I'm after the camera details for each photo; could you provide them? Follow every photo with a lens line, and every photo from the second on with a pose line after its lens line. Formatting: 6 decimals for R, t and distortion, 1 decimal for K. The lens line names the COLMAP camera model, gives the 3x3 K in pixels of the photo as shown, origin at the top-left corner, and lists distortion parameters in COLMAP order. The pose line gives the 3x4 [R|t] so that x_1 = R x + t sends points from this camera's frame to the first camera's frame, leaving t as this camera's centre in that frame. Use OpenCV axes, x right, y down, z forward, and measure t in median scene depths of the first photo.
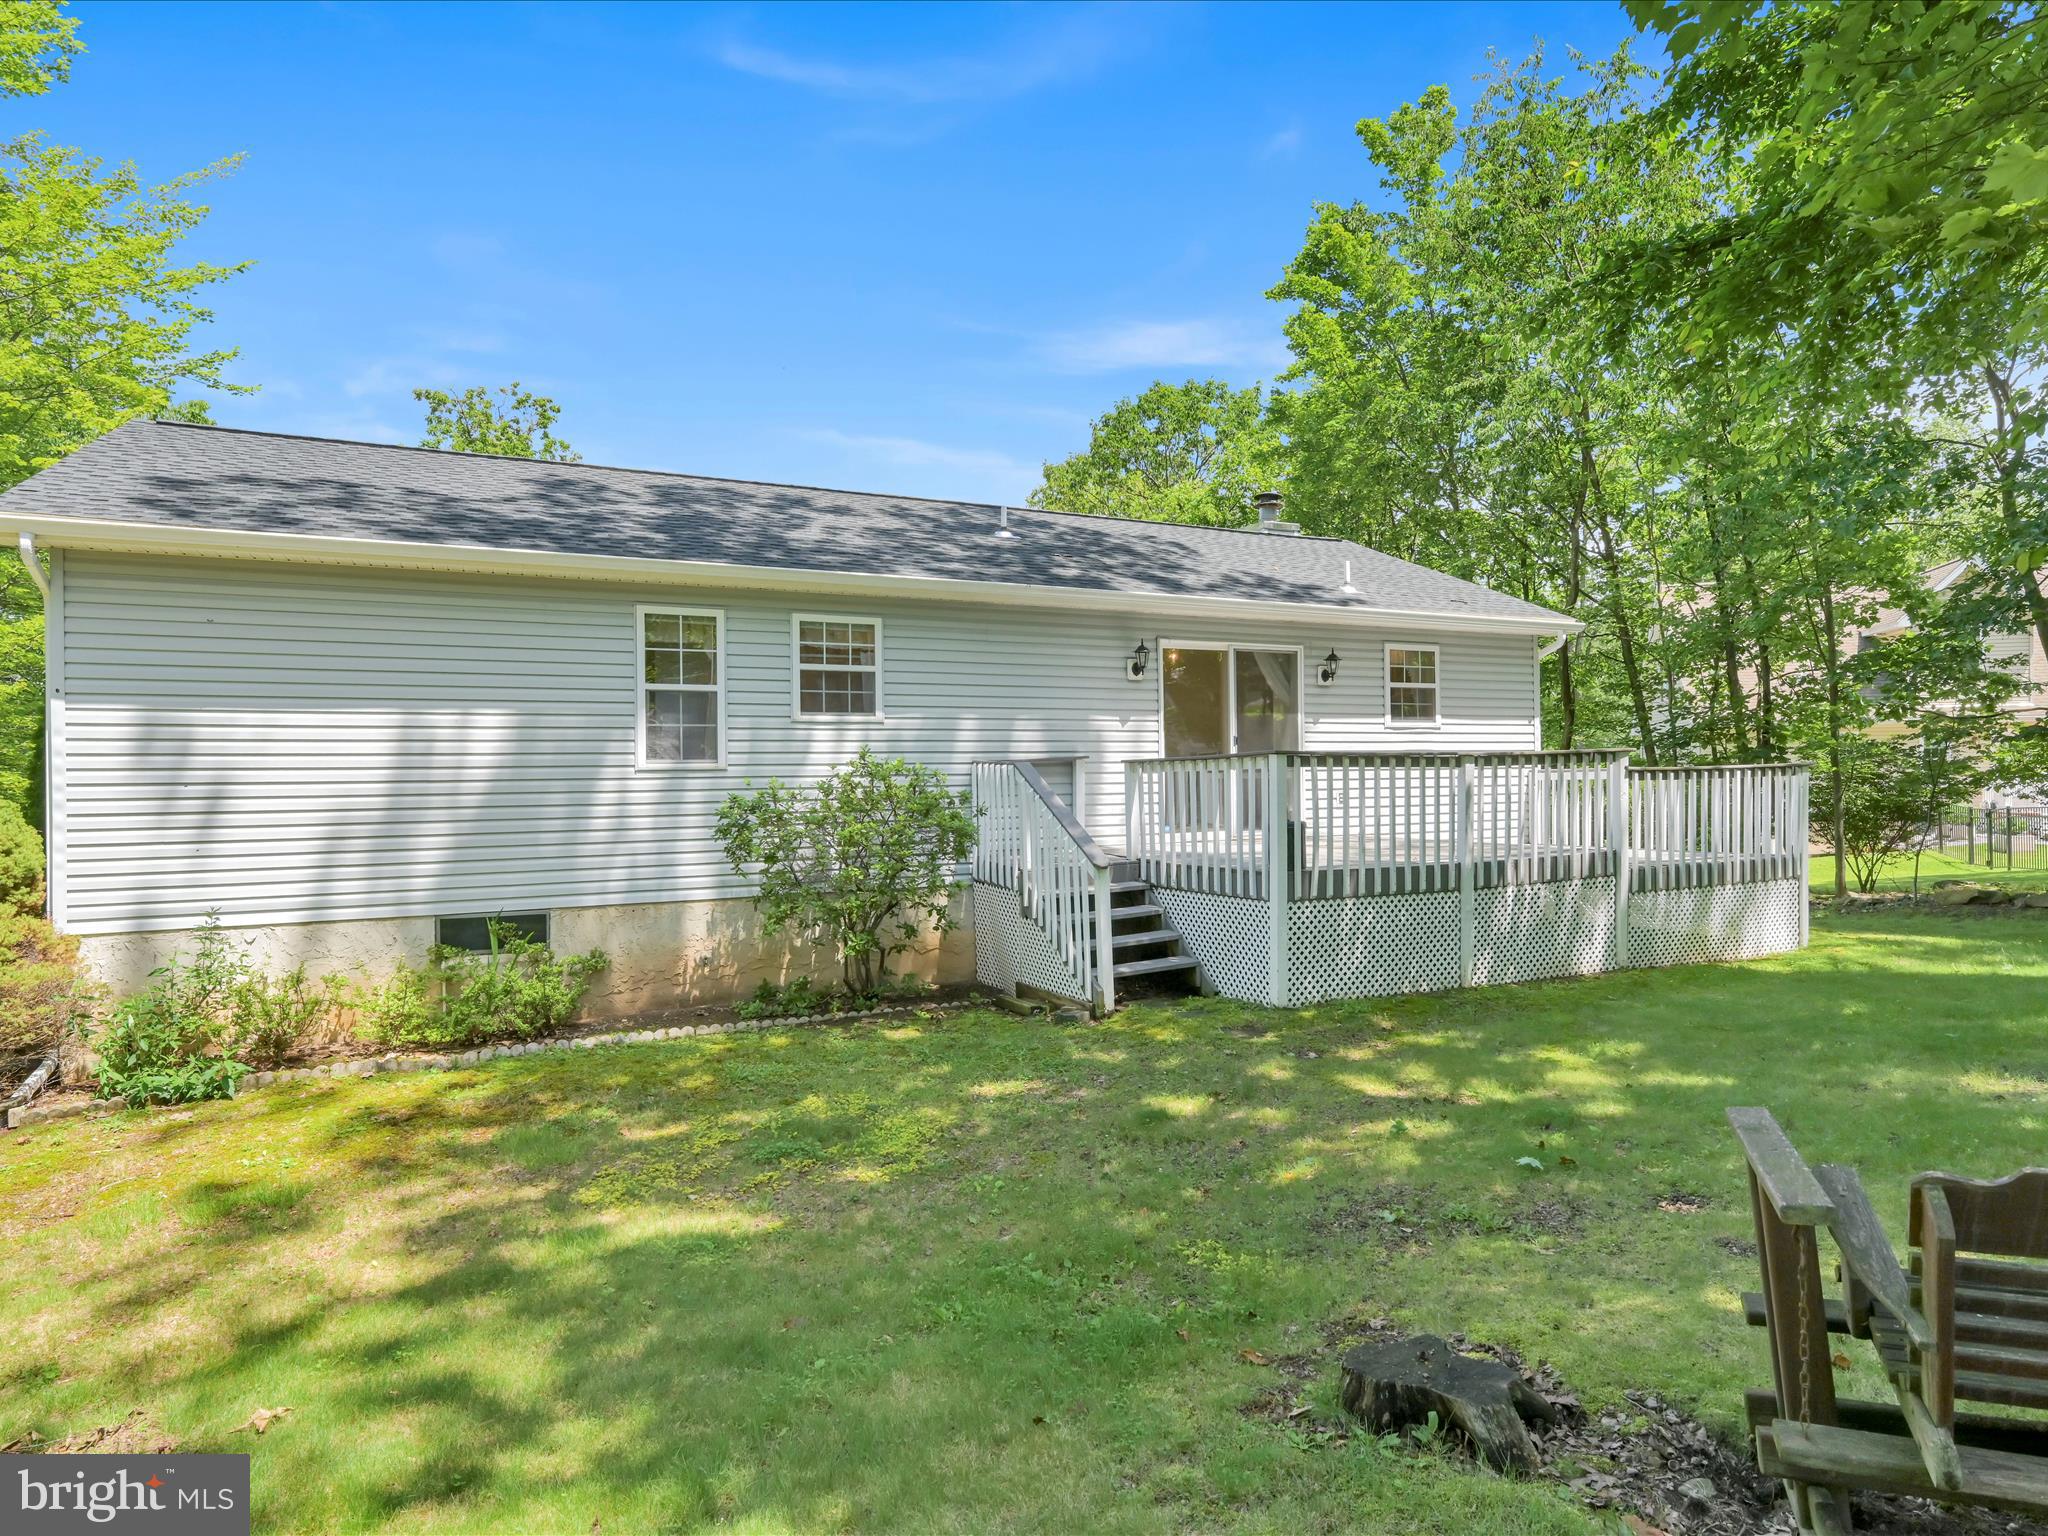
lens RADIAL K [[1110.2, 0, 1029.0], [0, 1110.2, 771.2], [0, 0, 1]] dist [-0.004398, -0.000896]
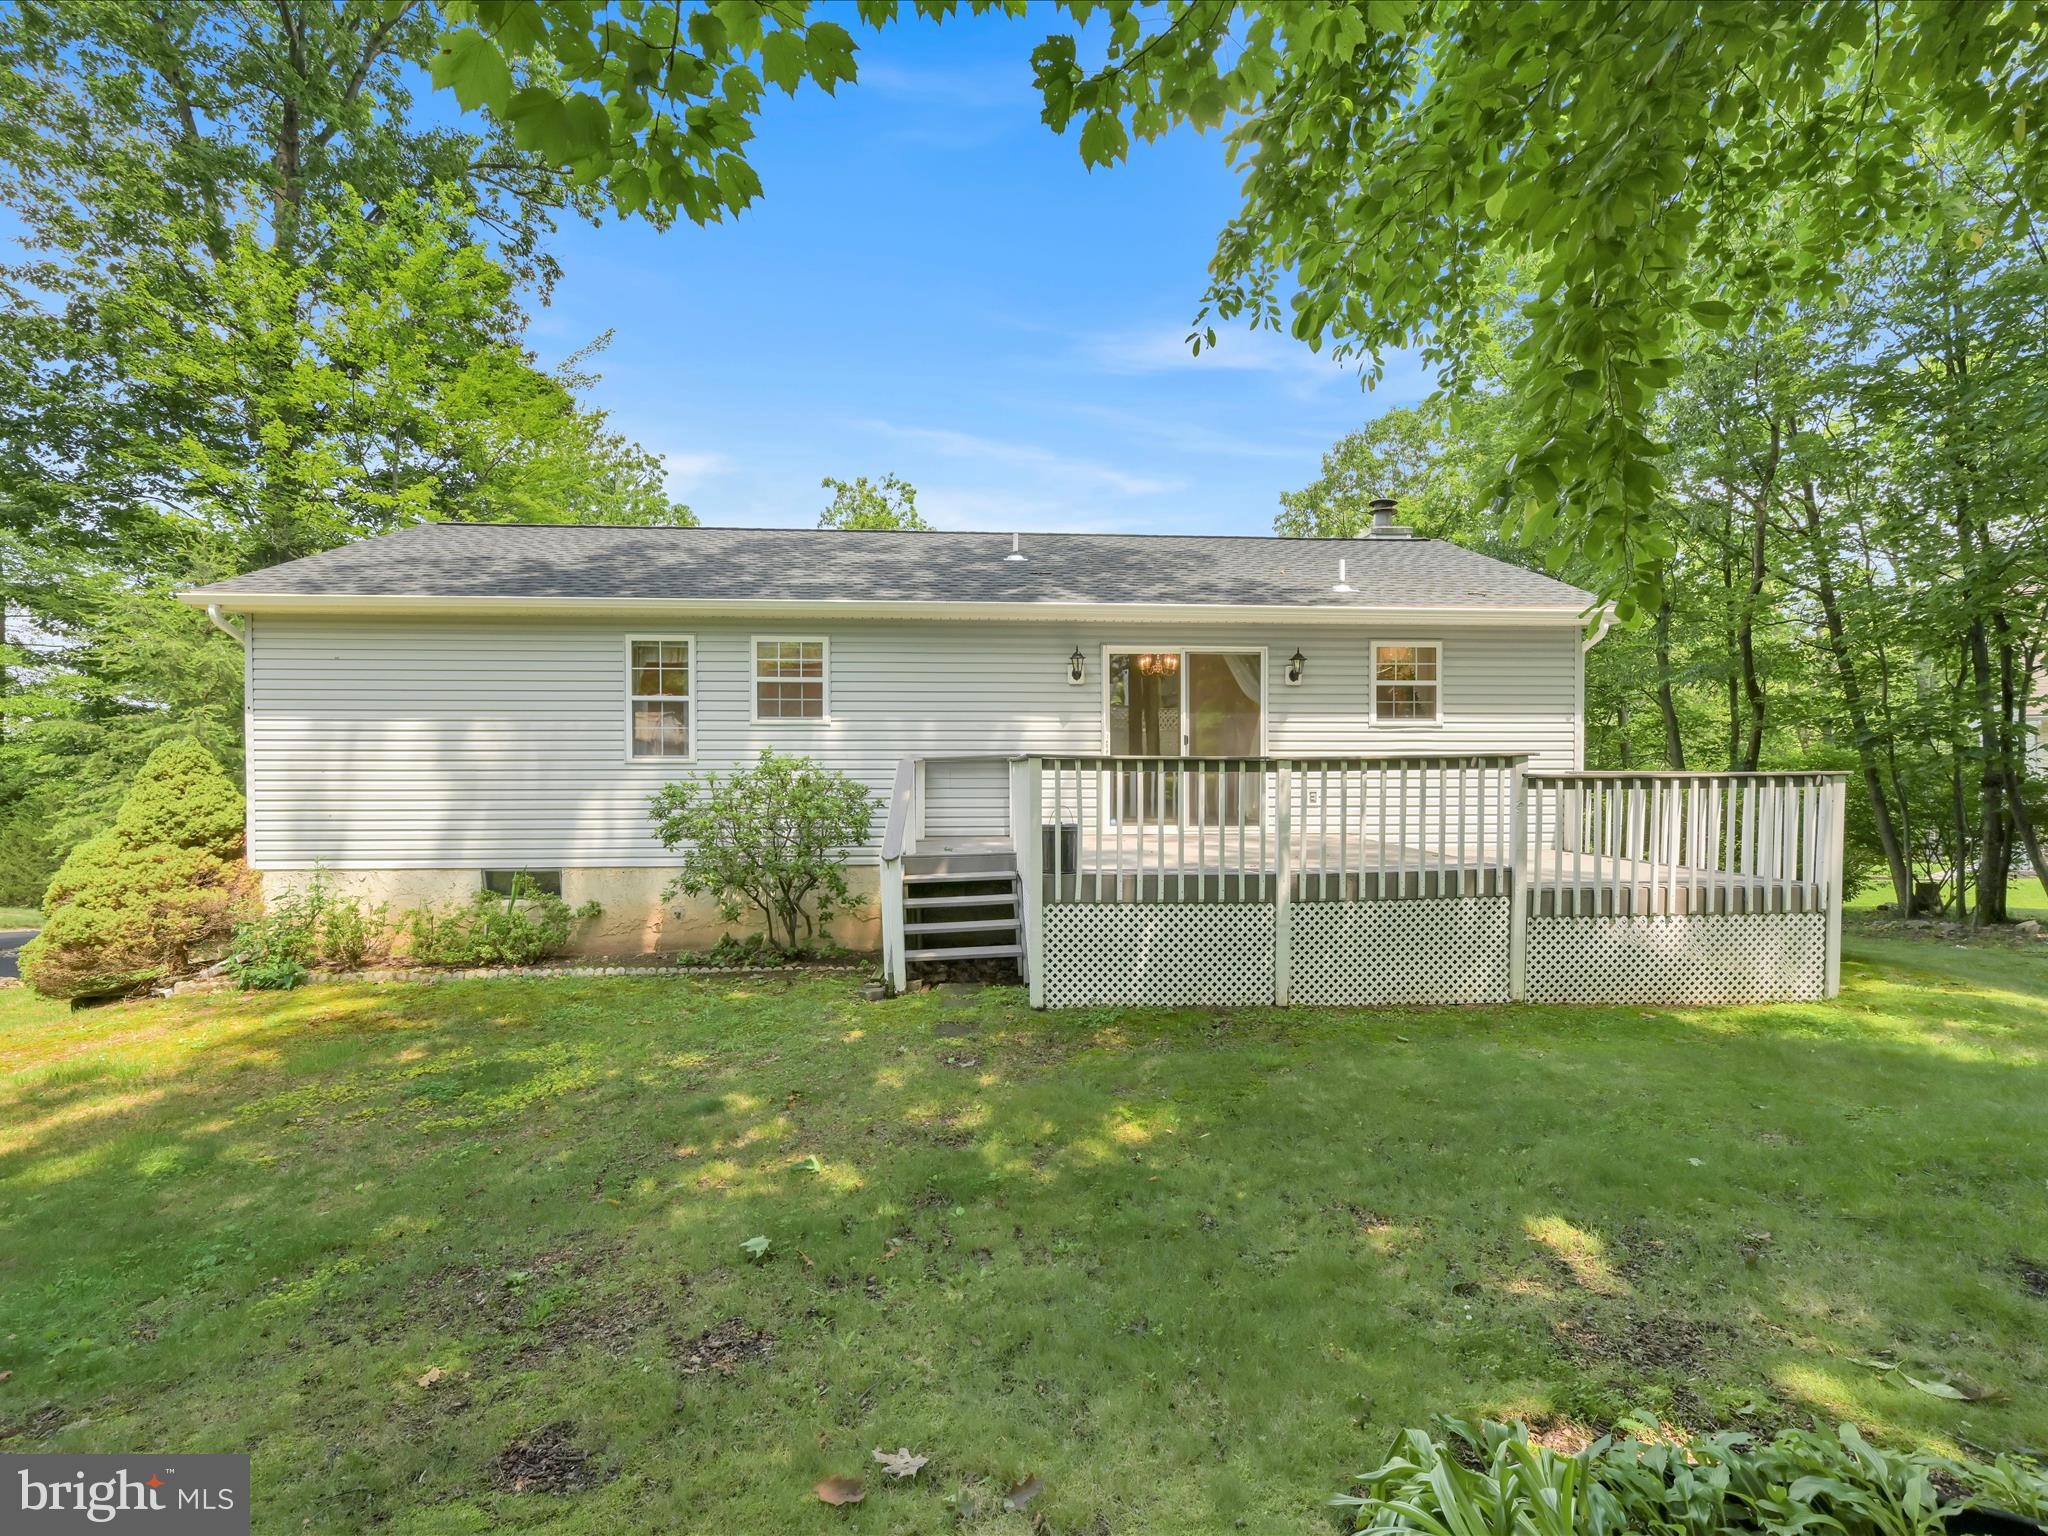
lens RADIAL K [[891.1, 0, 1023.2], [0, 891.1, 772.4], [0, 0, 1]] dist [0.000710, -0.000020]
pose [[0.929358, 0.015135, -0.368869, 0.416101], [-0.010192, 0.999830, 0.015344, -0.010385], [0.369038, -0.010500, 0.929355, 0.199064]]
